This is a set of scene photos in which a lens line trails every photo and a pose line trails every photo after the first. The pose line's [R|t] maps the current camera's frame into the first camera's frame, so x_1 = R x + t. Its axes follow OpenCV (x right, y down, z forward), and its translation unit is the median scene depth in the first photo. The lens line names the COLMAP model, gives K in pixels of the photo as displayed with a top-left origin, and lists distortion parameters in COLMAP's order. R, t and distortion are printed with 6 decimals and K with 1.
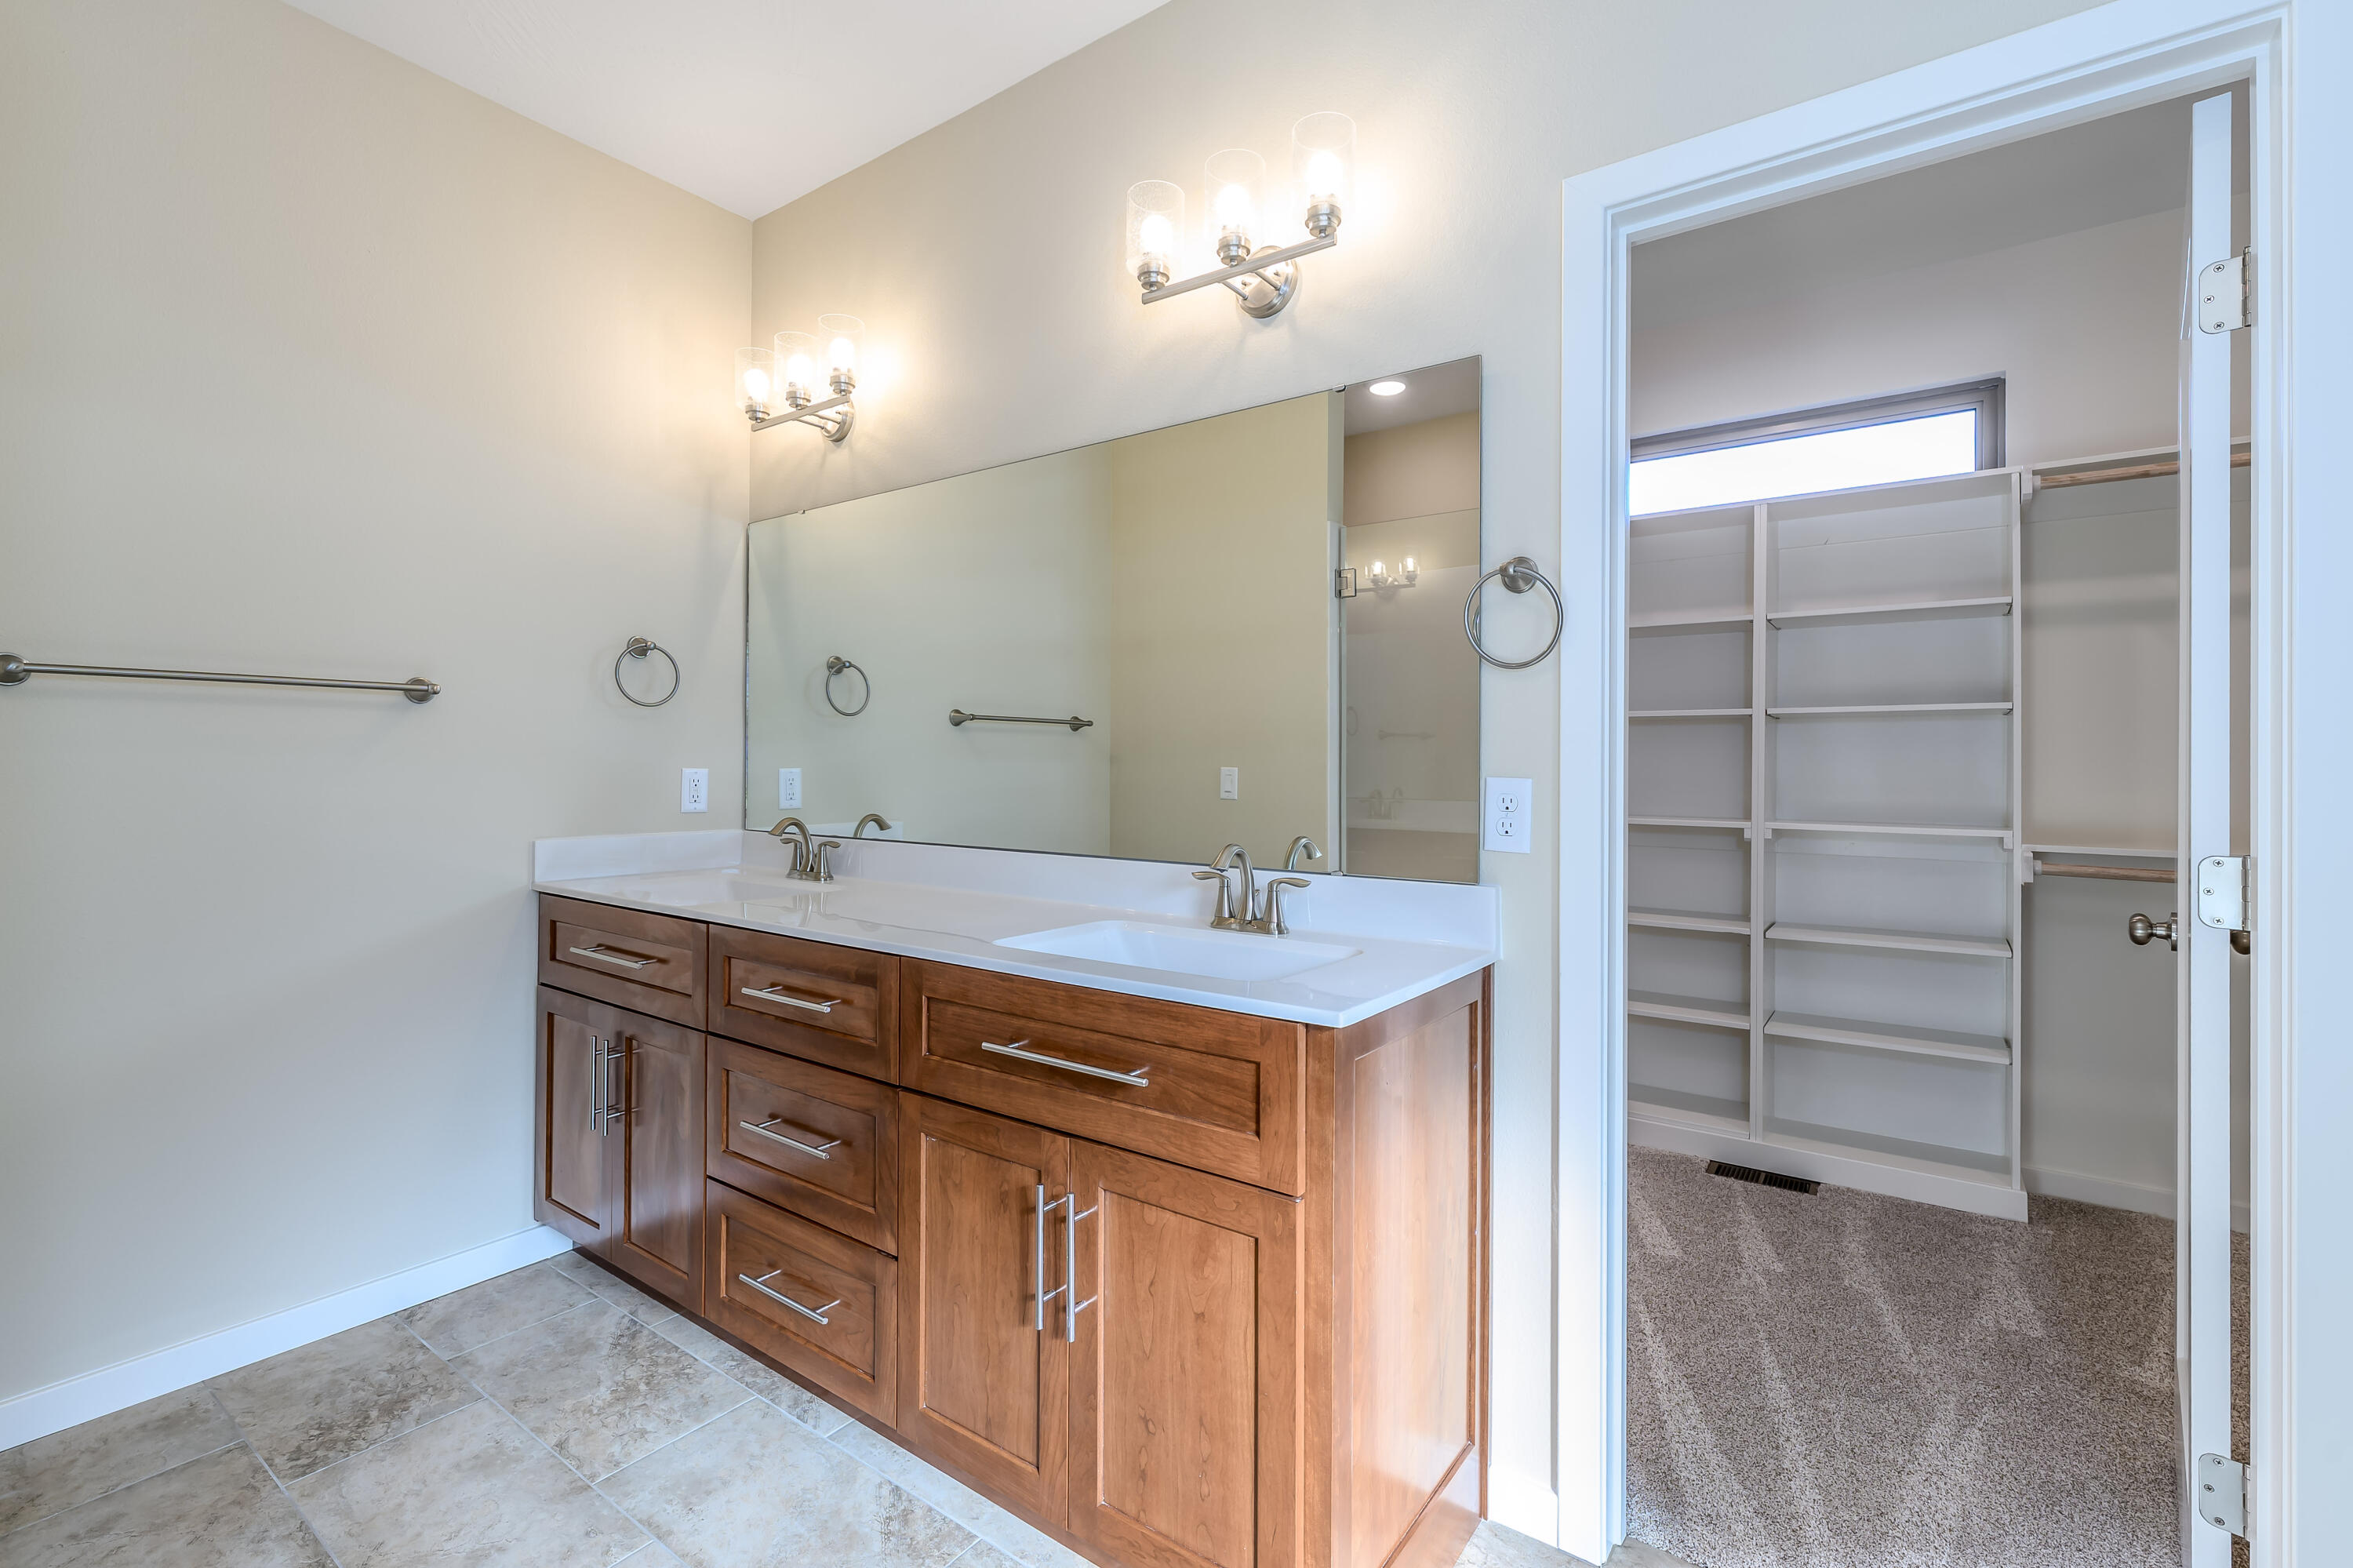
lens RADIAL K [[1045.2, 0, 1166.5], [0, 1045.2, 766.5], [0, 0, 1]] dist [0.003311, -0.000419]
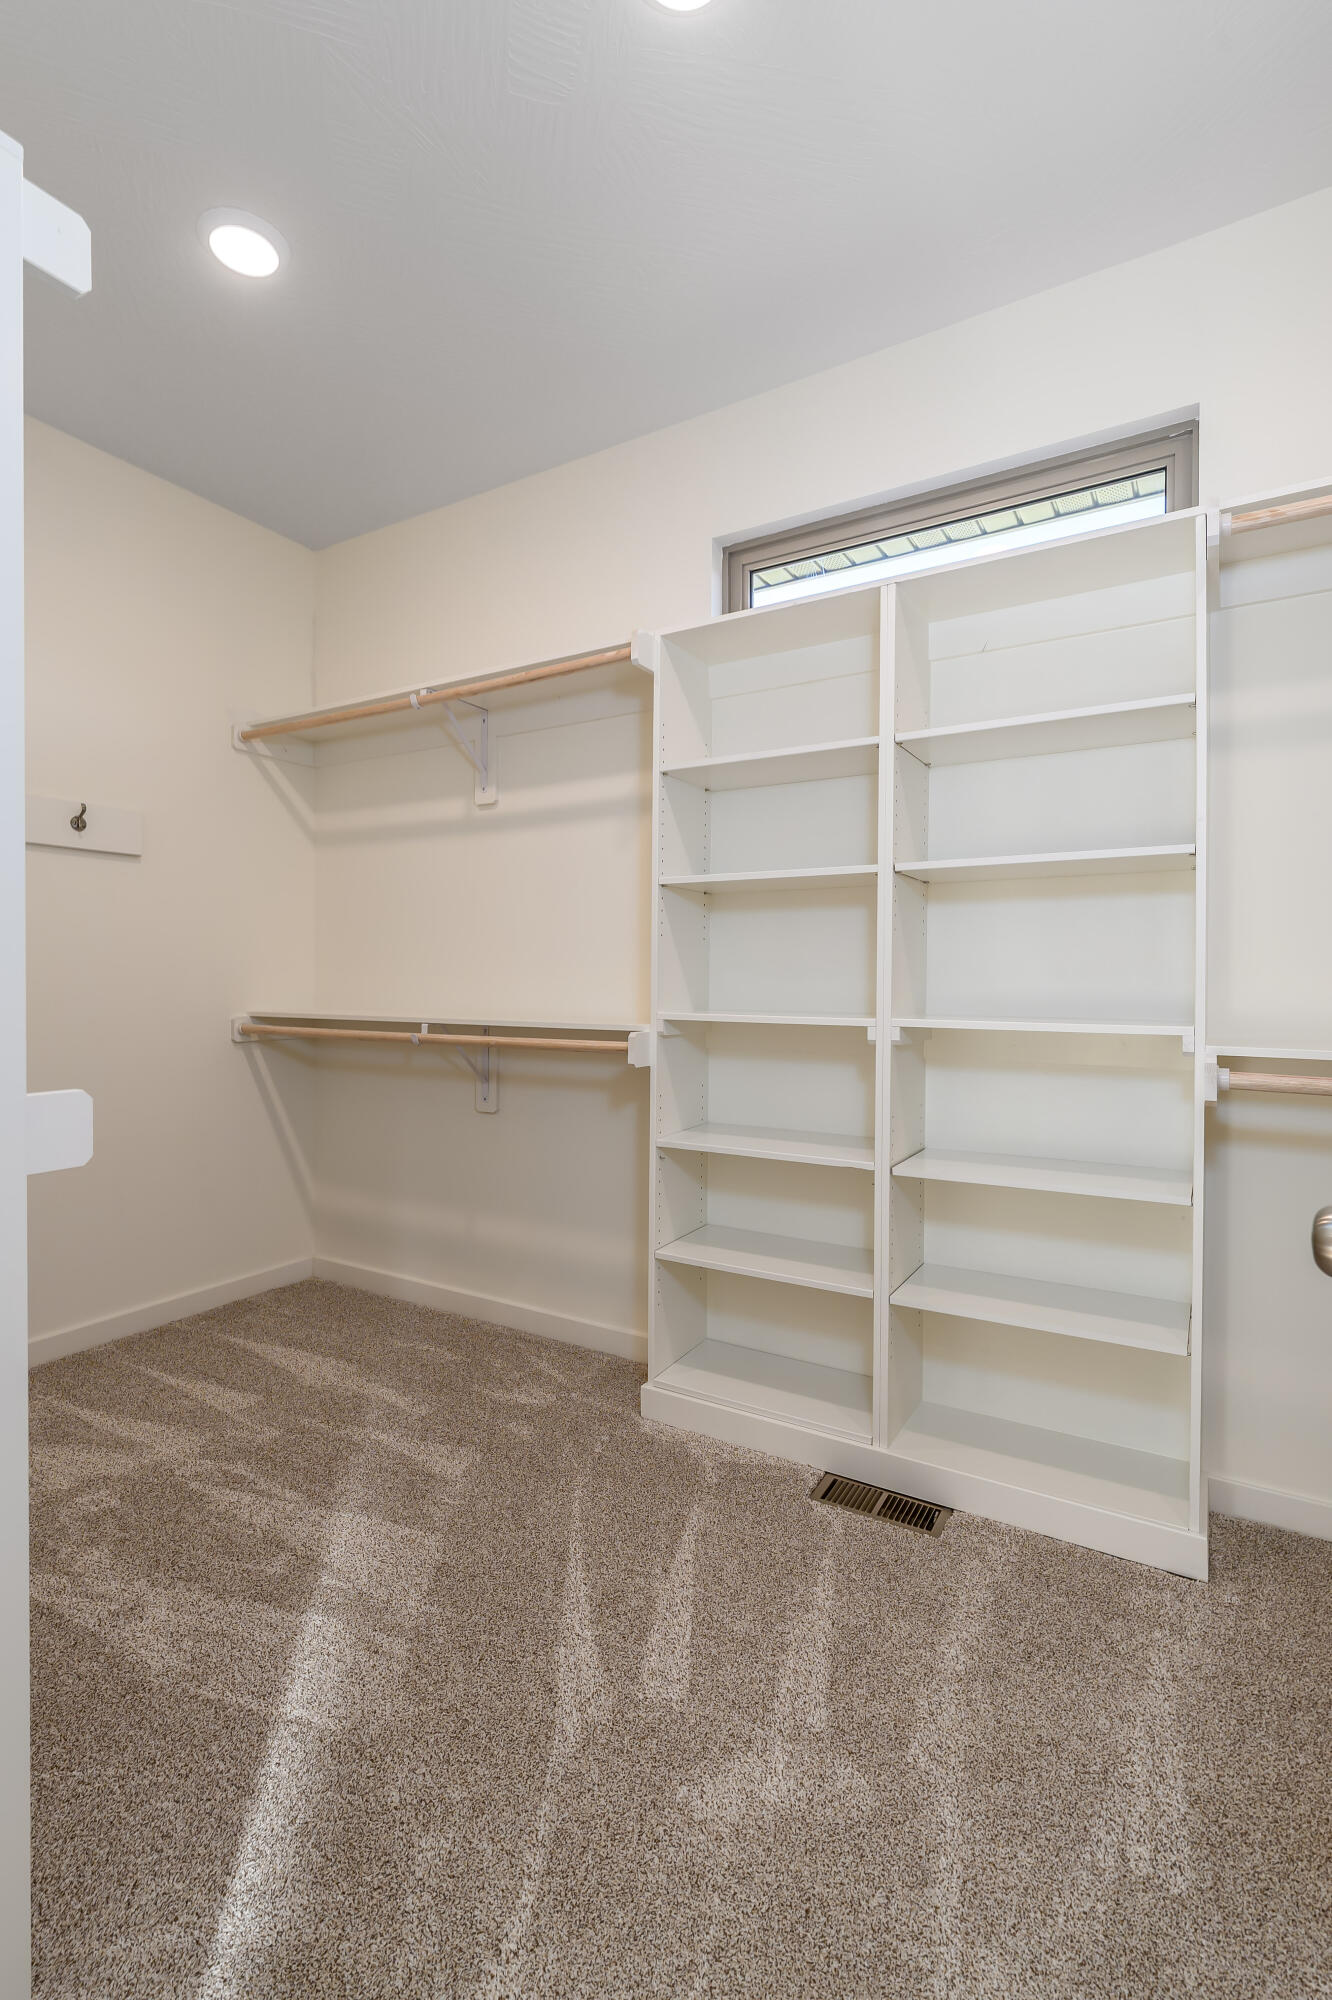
lens RADIAL K [[905.1, 0, 667.7], [0, 905.1, 995.6], [0, 0, 1]] dist [-0.005319, 0.002218]
pose [[0.996205, -0.003765, 0.086959, 0.388026], [0.002393, 0.999871, 0.015874, 0.028809], [-0.087007, -0.015605, 0.996085, 0.410086]]
